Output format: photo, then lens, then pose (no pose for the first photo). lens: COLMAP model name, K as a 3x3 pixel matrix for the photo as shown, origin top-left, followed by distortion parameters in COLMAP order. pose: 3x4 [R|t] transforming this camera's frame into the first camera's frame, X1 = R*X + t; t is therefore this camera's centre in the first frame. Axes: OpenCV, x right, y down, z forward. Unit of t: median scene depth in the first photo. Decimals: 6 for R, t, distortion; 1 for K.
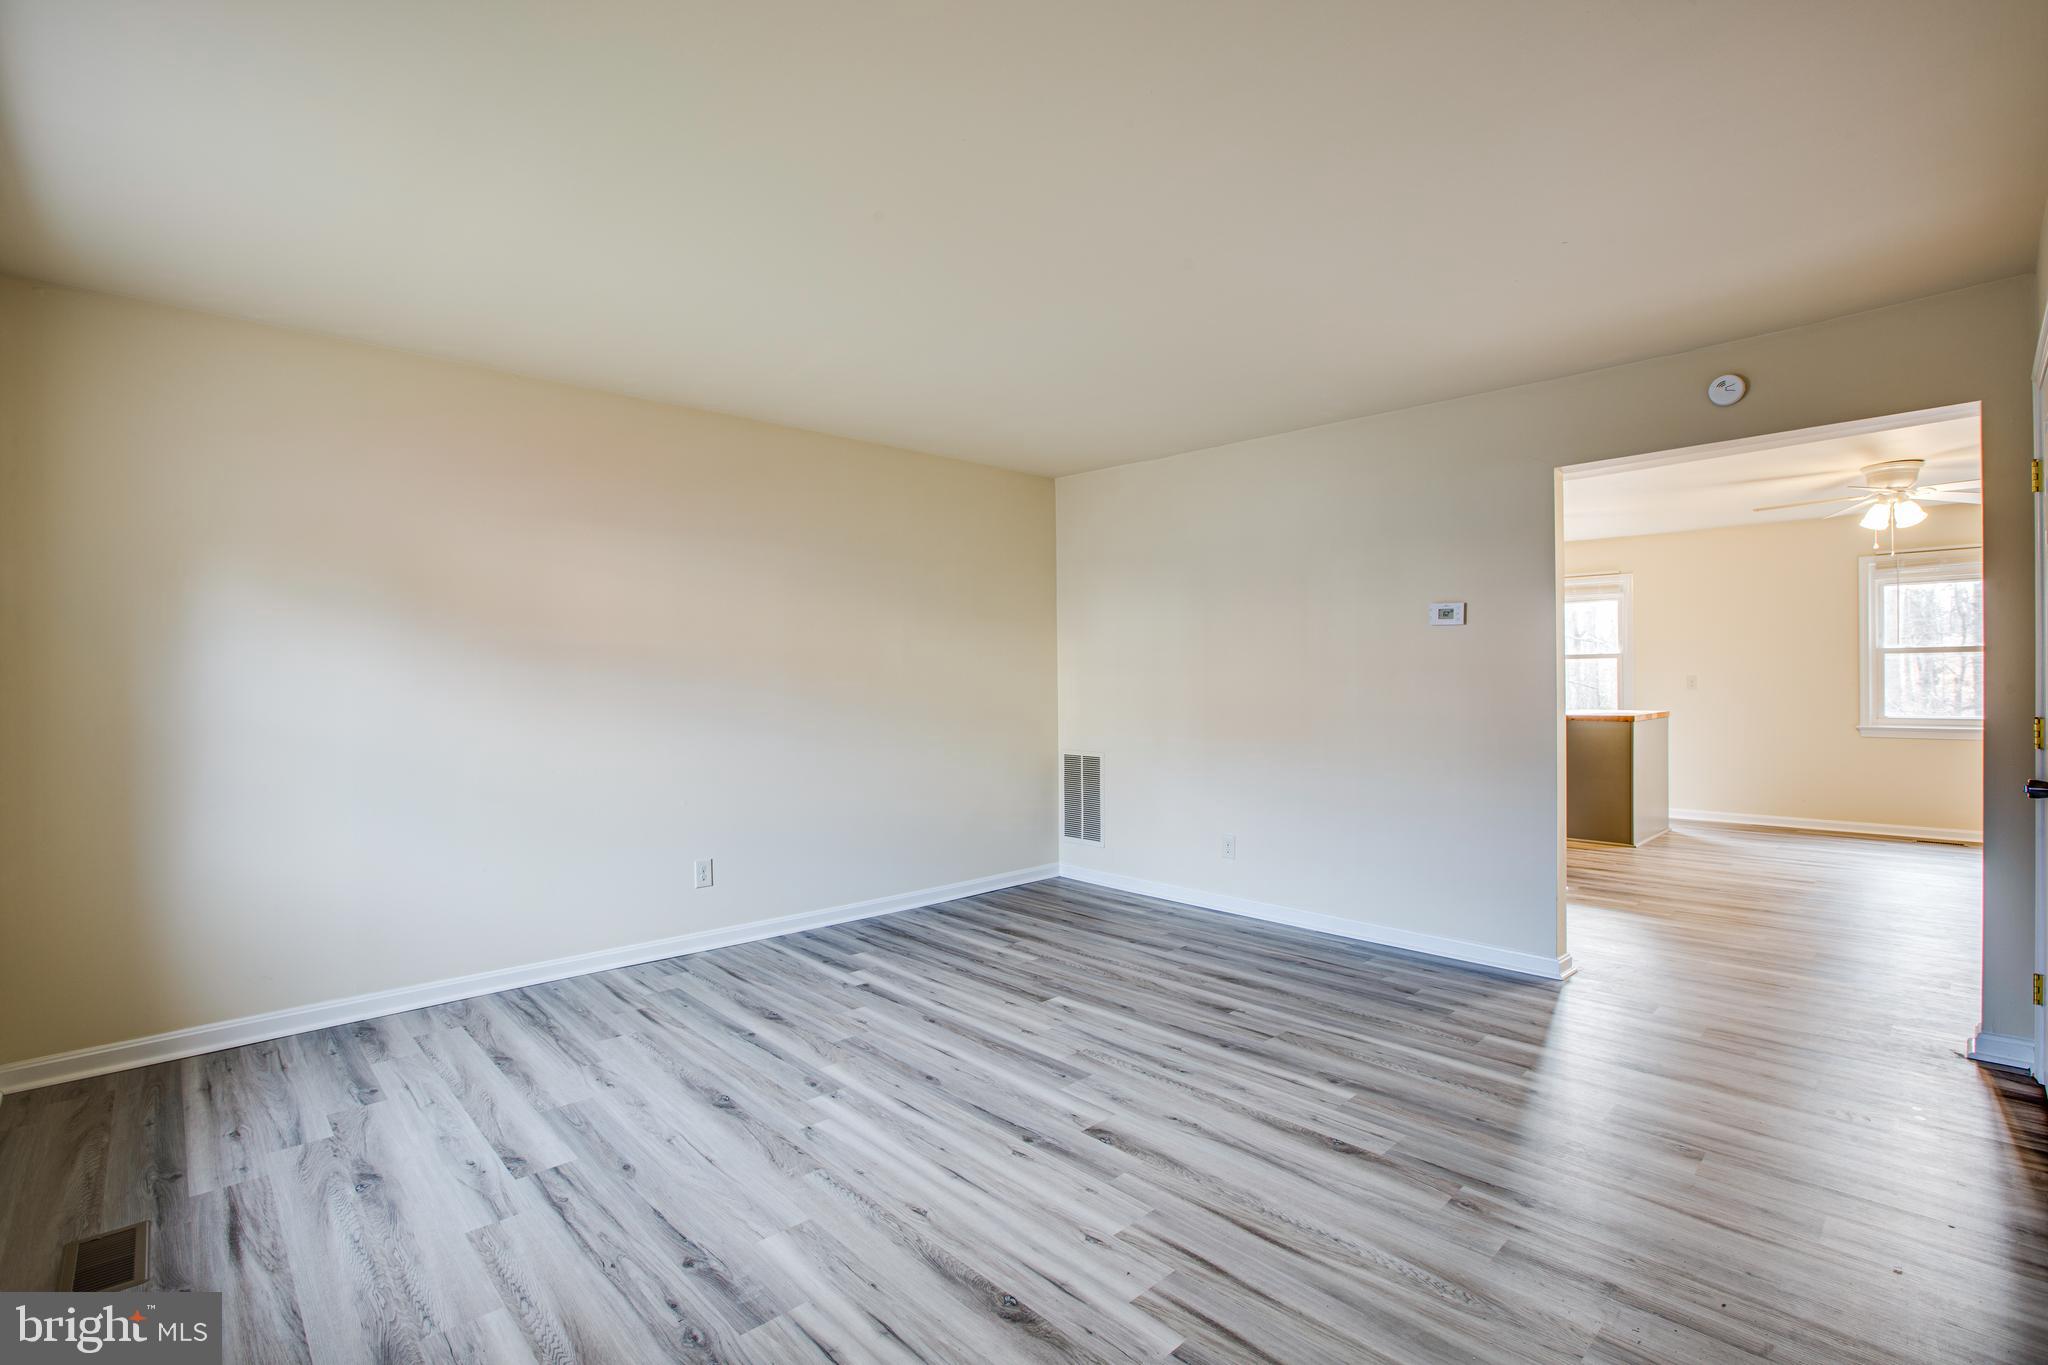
lens RADIAL K [[933.5, 0, 1019.7], [0, 933.5, 678.9], [0, 0, 1]] dist [-0.062204, 0.023158]
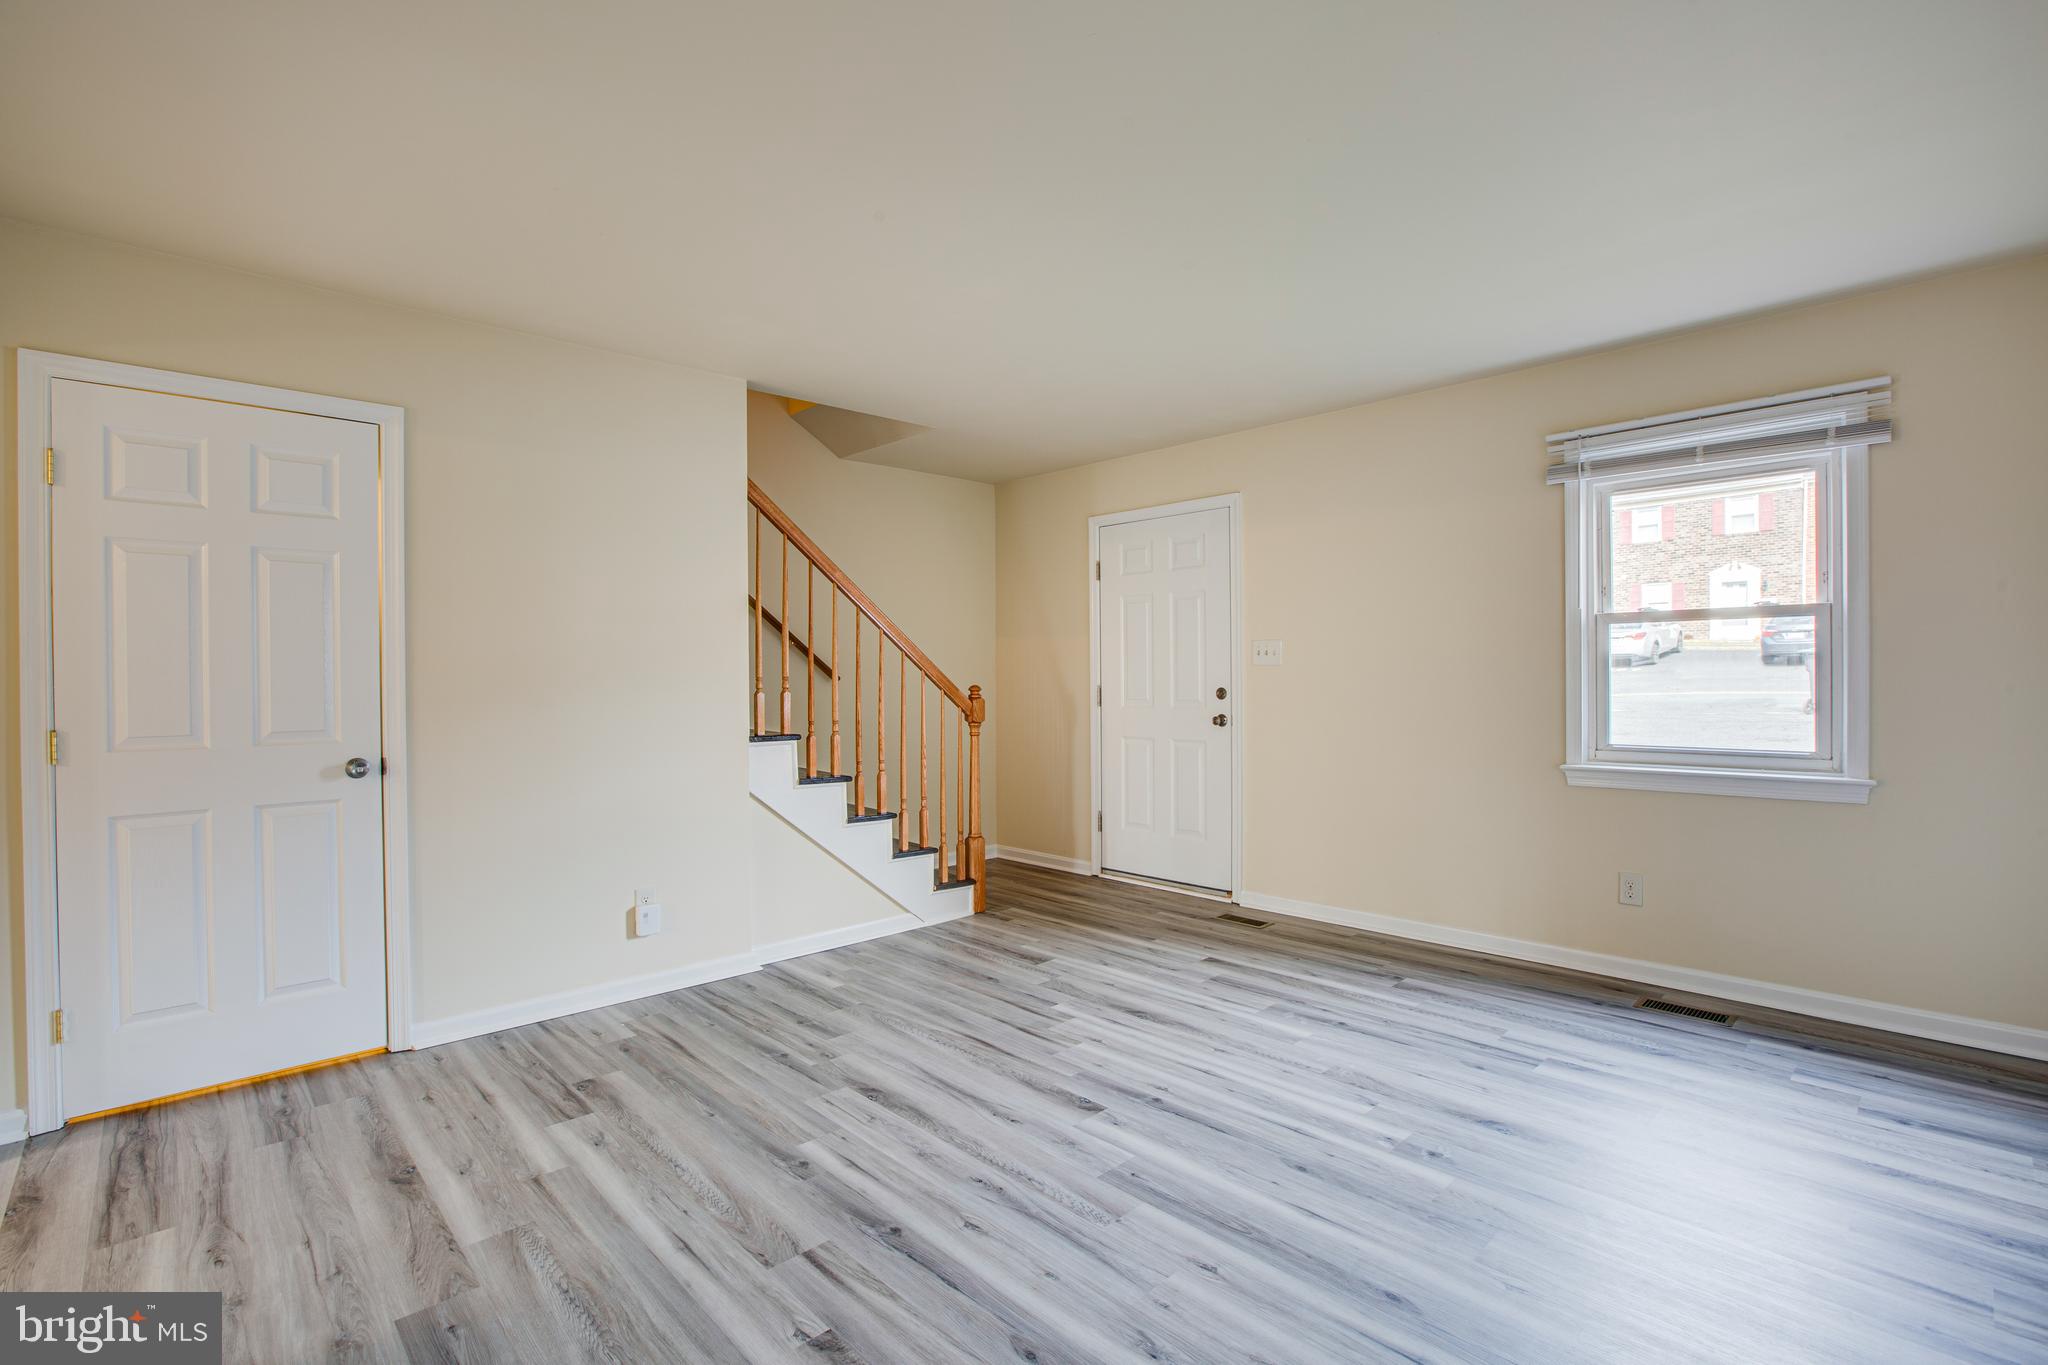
lens RADIAL K [[933.5, 0, 1019.7], [0, 933.5, 678.9], [0, 0, 1]] dist [-0.062204, 0.023158]
pose [[-0.999860, 0.016033, 0.004773, 0.134728], [0.016049, 0.999866, 0.003173, 0.003793], [-0.004721, 0.003250, -0.999984, 1.790621]]
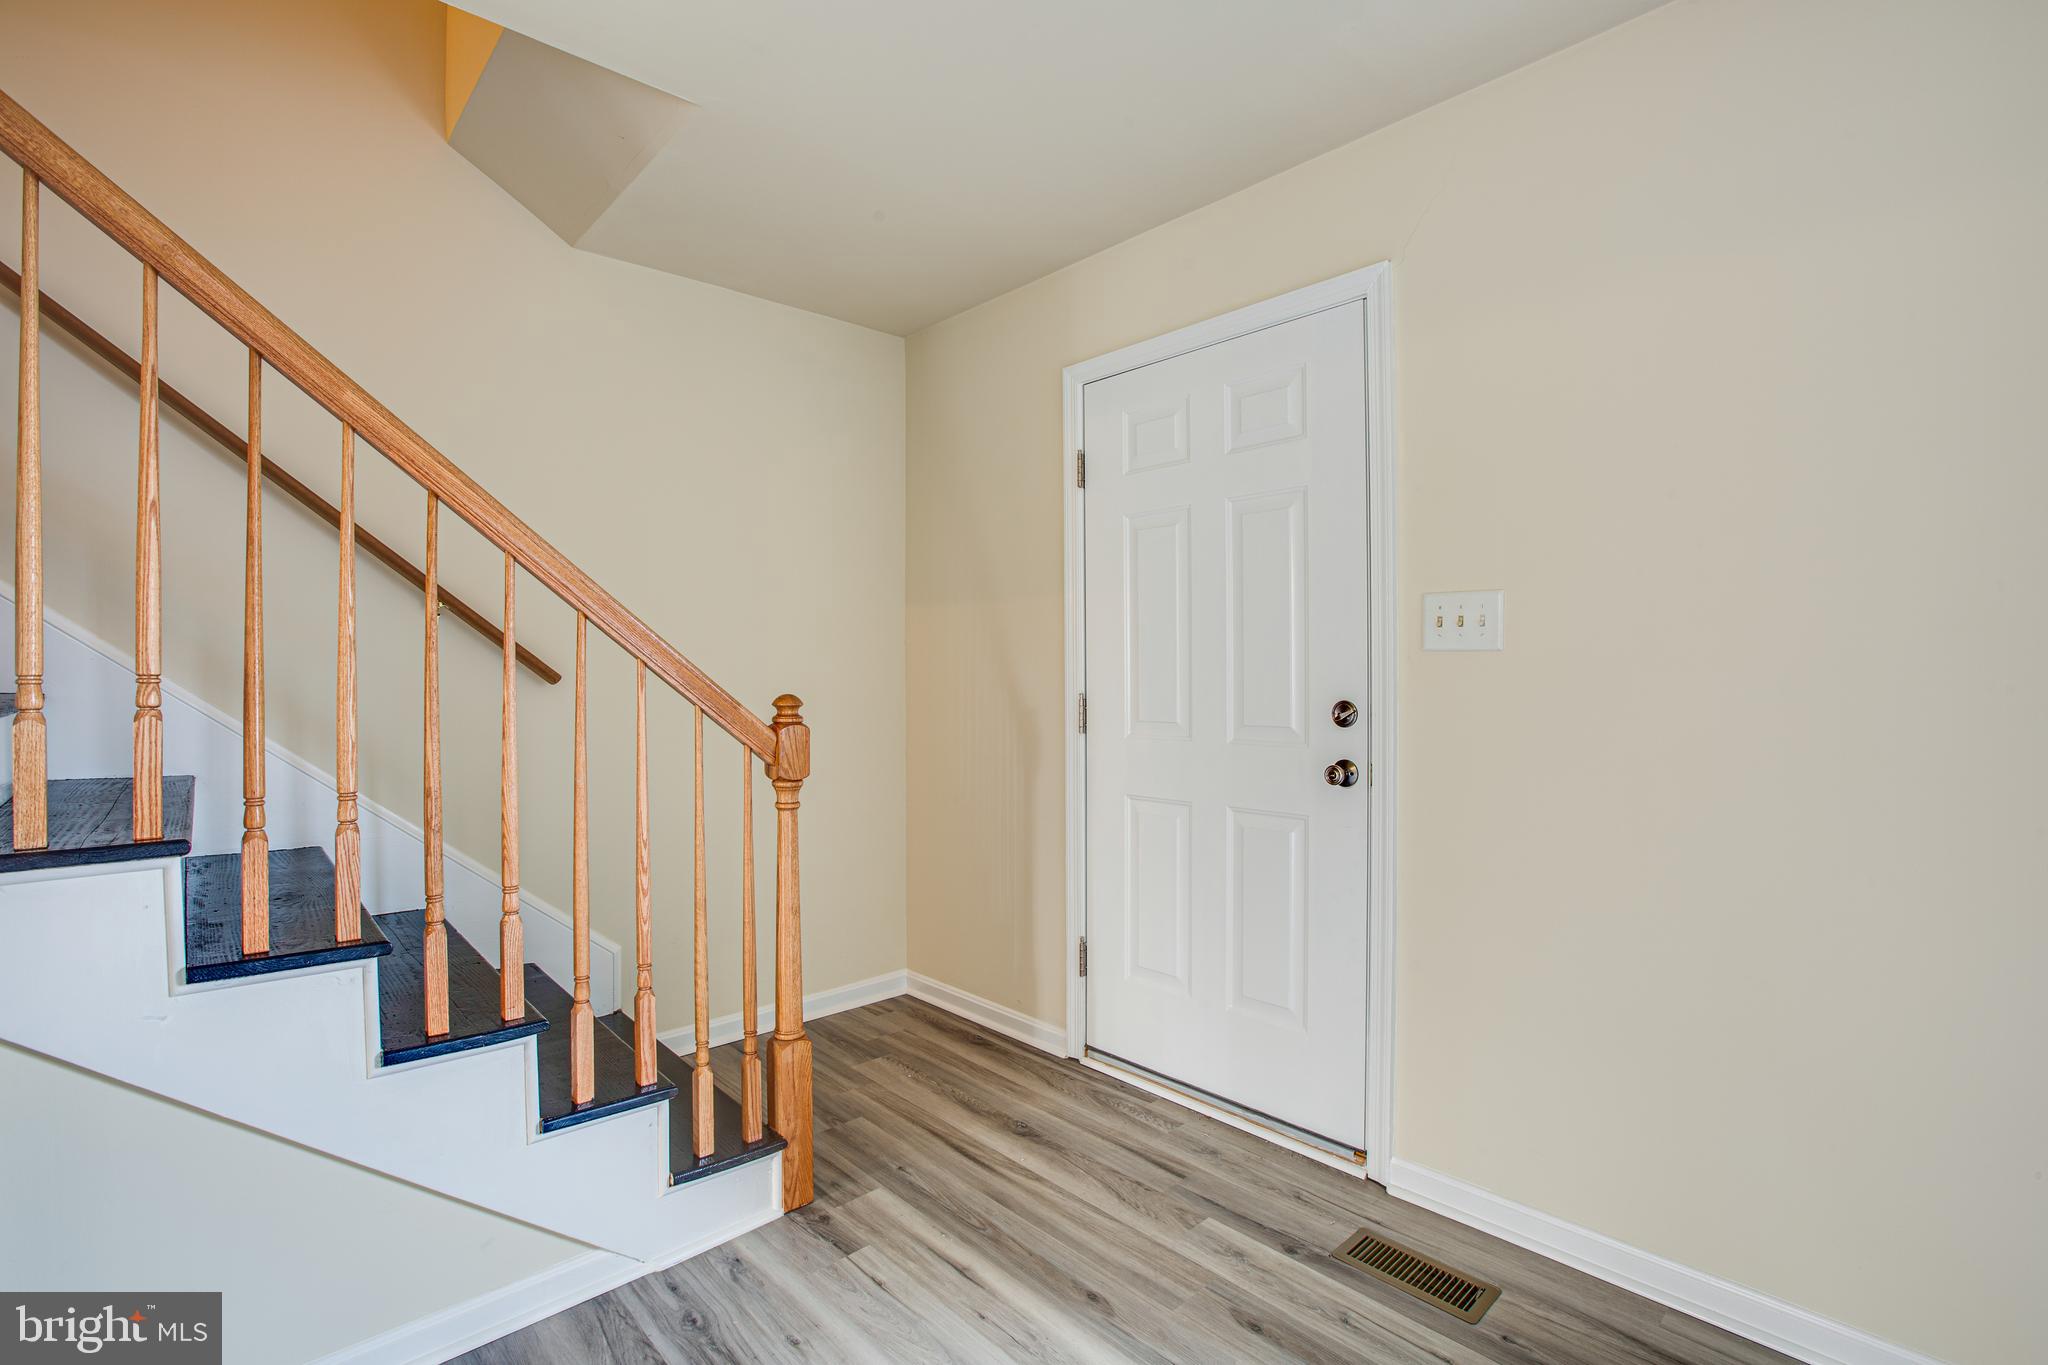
lens RADIAL K [[933.5, 0, 1019.7], [0, 933.5, 678.9], [0, 0, 1]] dist [-0.062204, 0.023158]
pose [[-0.999775, 0.012610, 0.017085, 0.027457], [0.012704, 0.999905, 0.005408, 0.005464], [-0.017016, 0.005624, -0.999839, 0.837944]]
